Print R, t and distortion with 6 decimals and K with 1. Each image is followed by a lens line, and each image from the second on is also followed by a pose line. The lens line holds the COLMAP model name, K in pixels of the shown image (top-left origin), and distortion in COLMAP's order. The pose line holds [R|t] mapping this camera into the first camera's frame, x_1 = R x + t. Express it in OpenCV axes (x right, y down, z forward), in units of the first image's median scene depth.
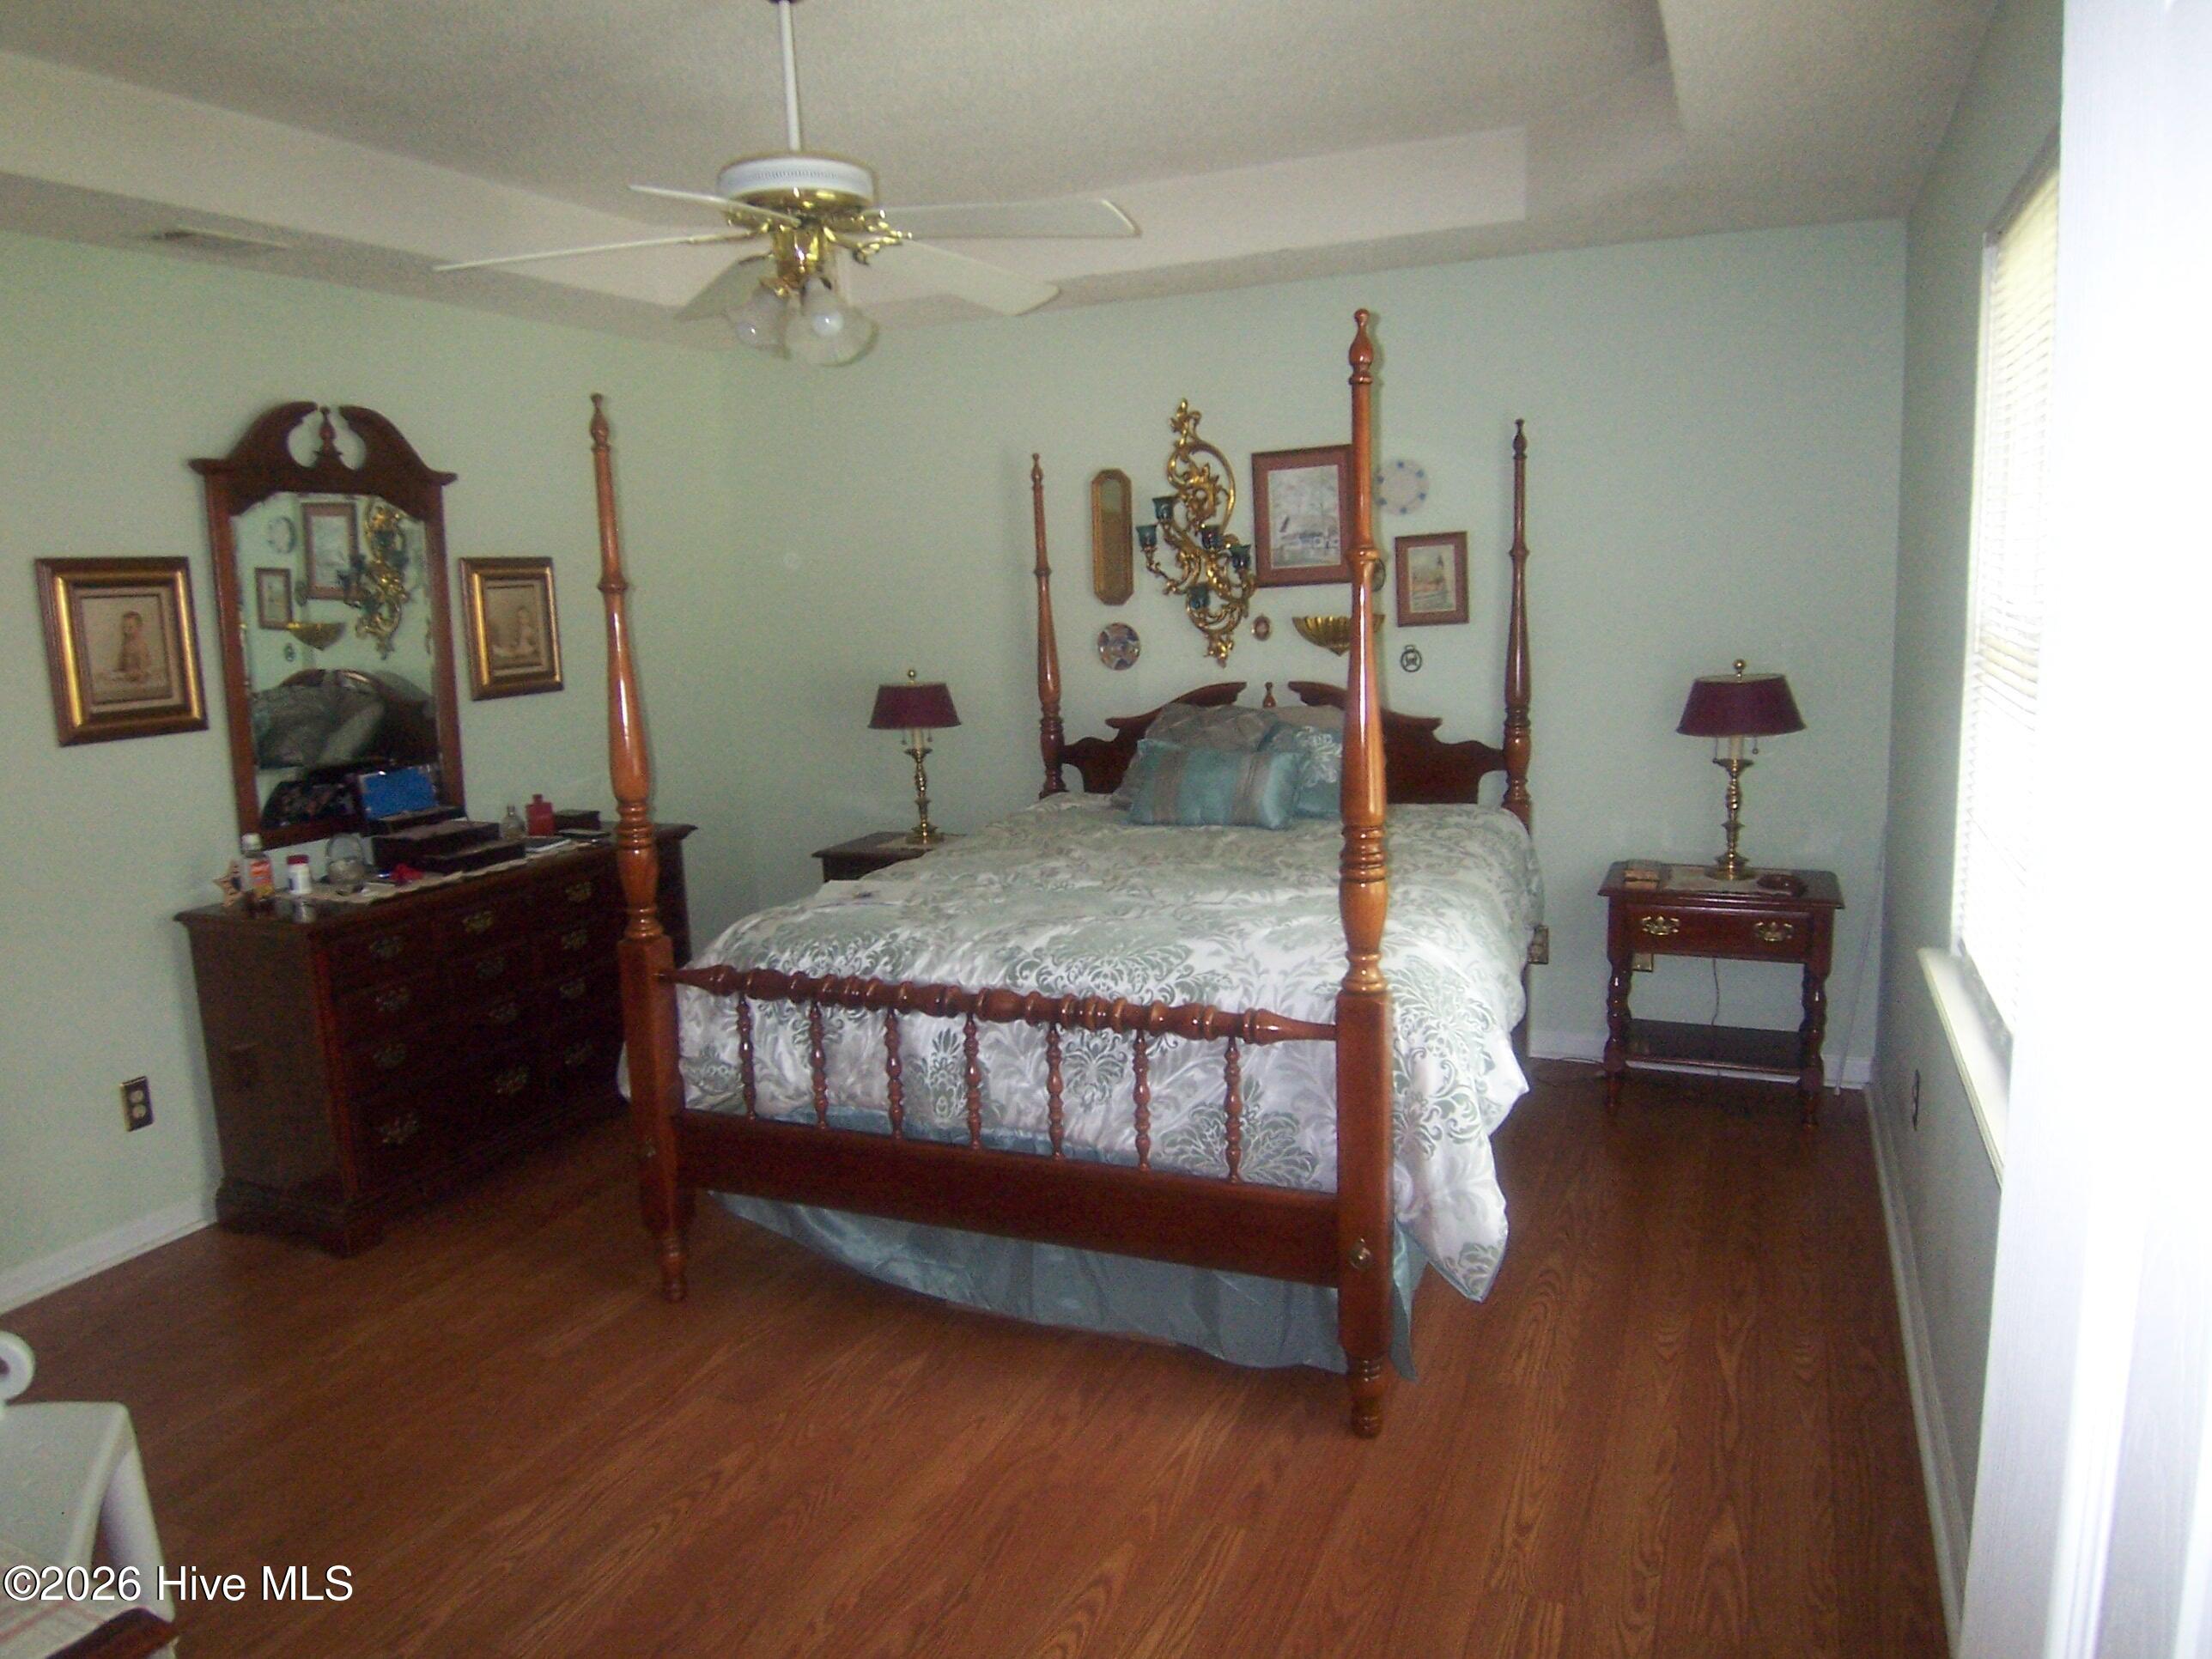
lens RADIAL K [[1529.4, 0, 1091.6], [0, 1529.4, 837.8], [0, 0, 1]] dist [-0.045025, -0.006860]
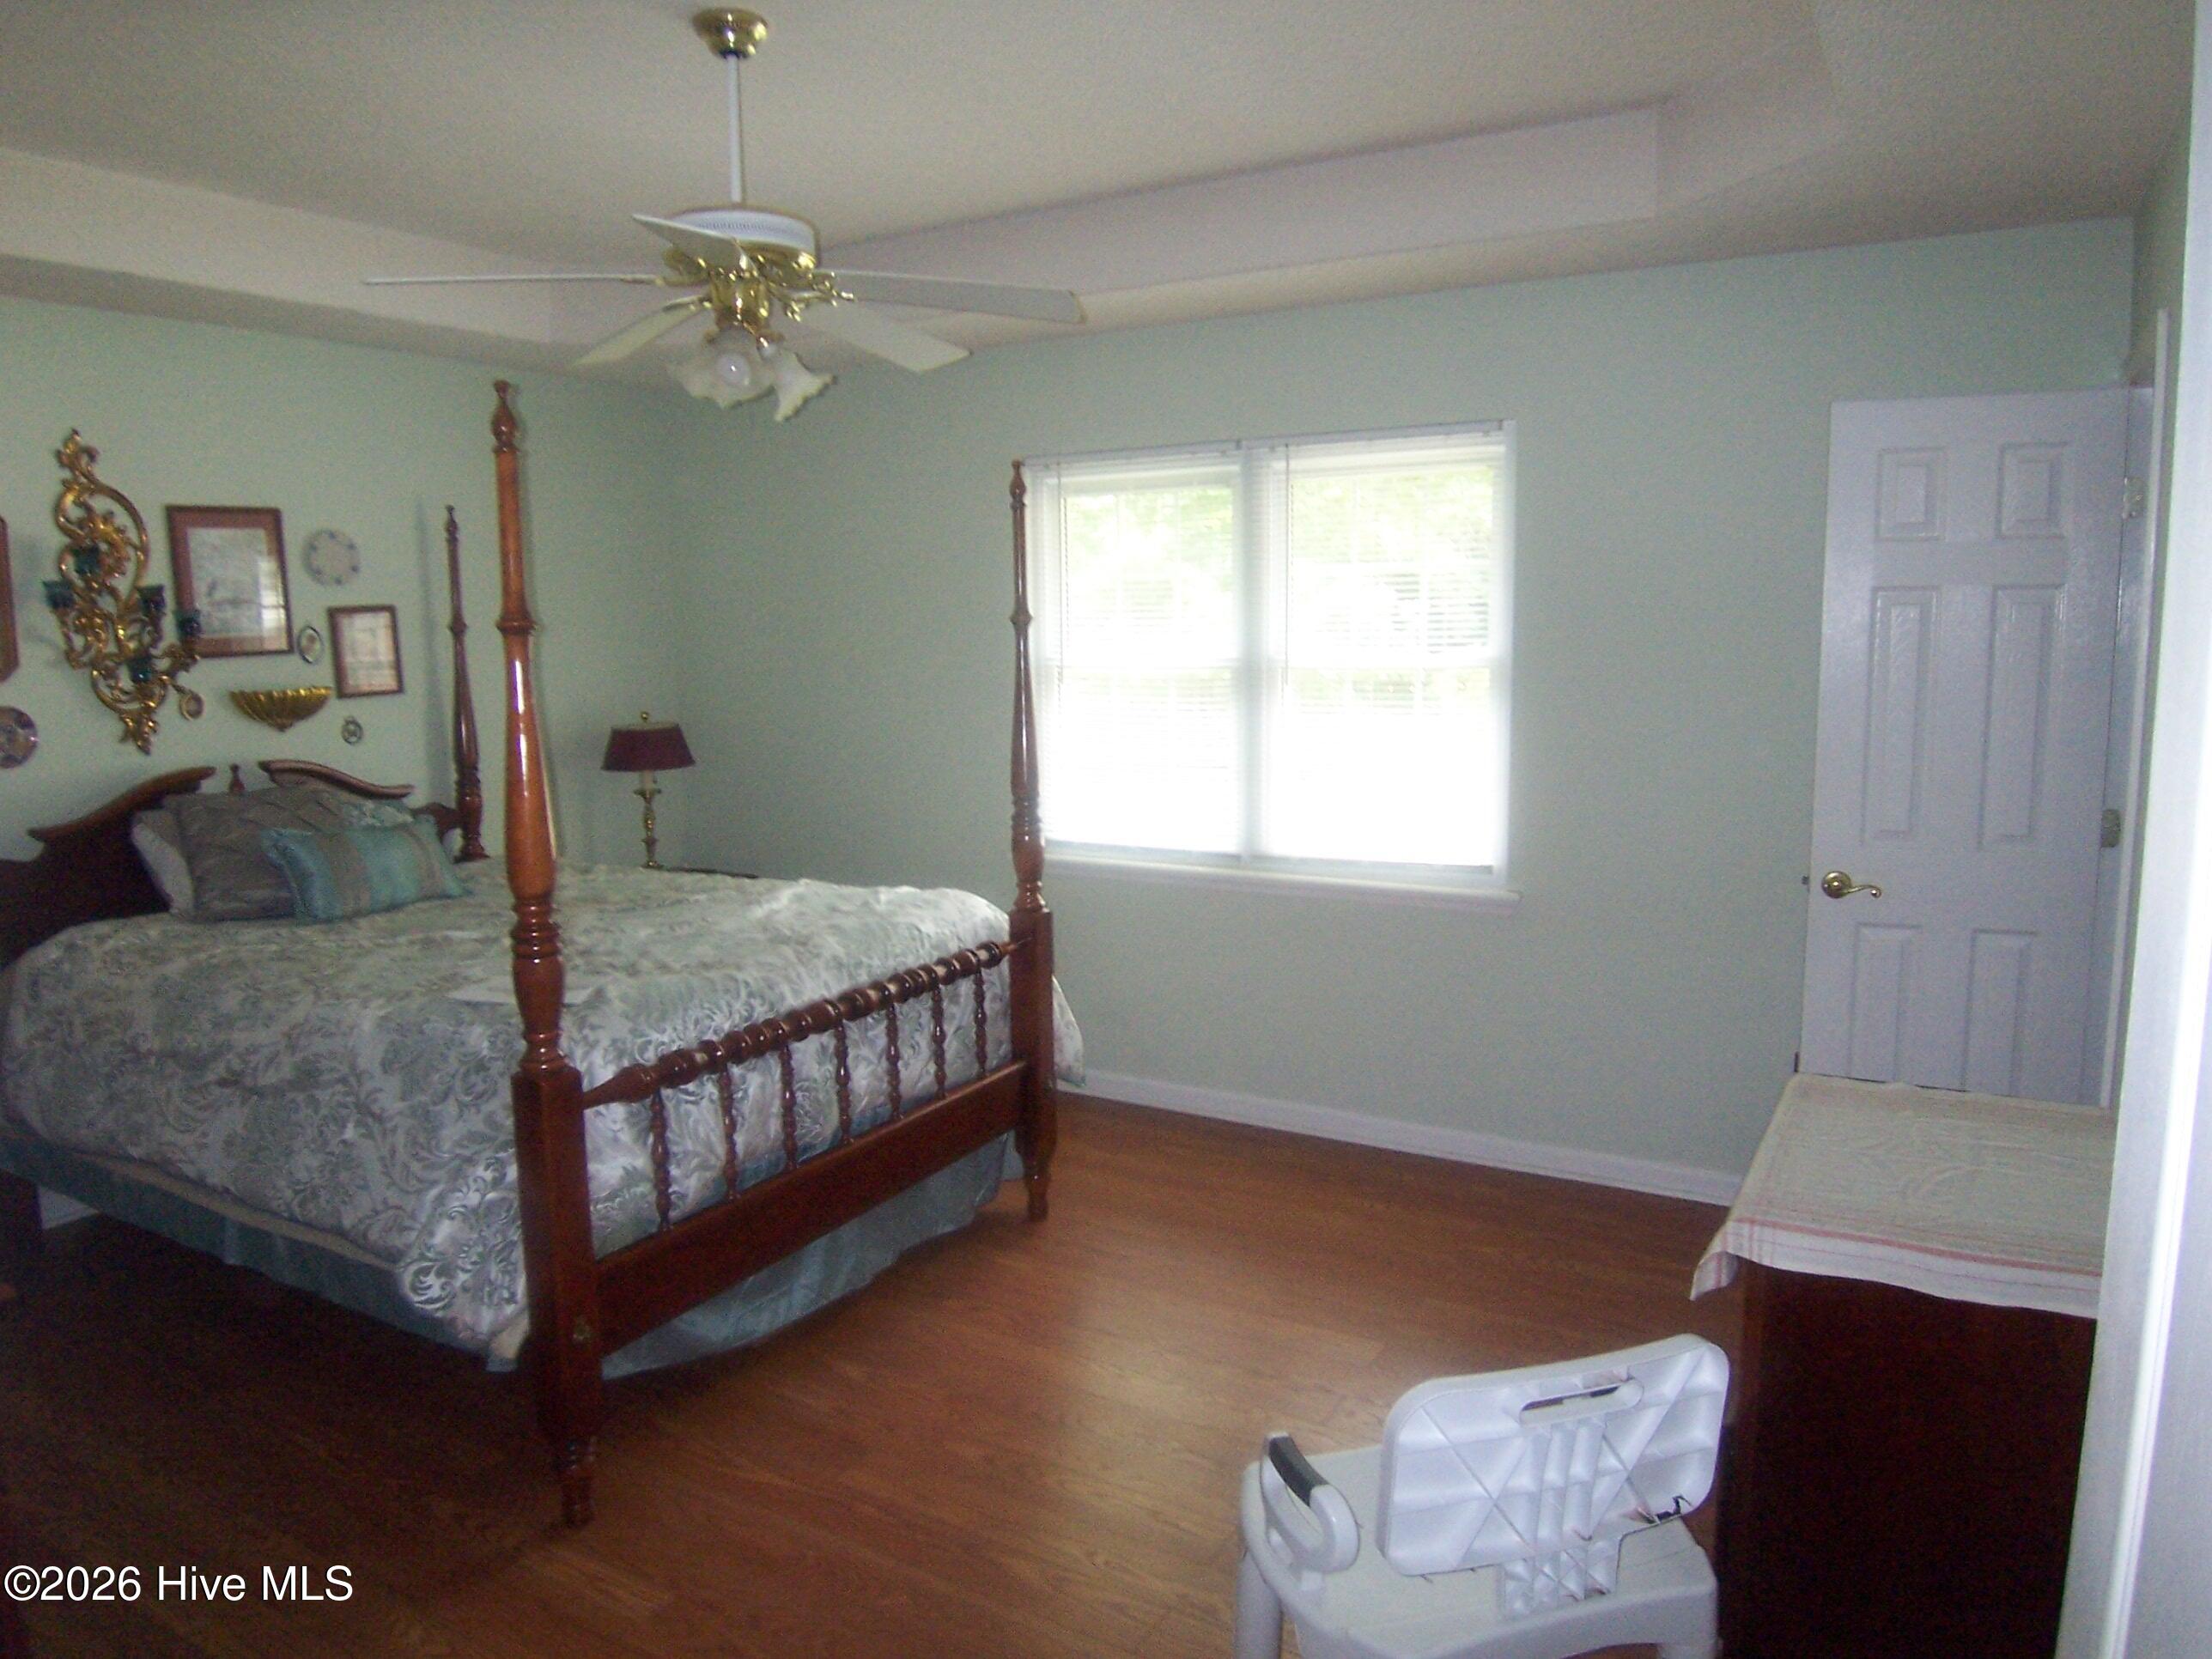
lens RADIAL K [[1529.4, 0, 1091.6], [0, 1529.4, 837.8], [0, 0, 1]] dist [-0.045025, -0.006860]
pose [[0.087853, -0.102484, 0.990847, -0.748402], [0.173290, 0.981099, 0.086111, -0.051379], [-0.980945, 0.164139, 0.103952, 0.447748]]
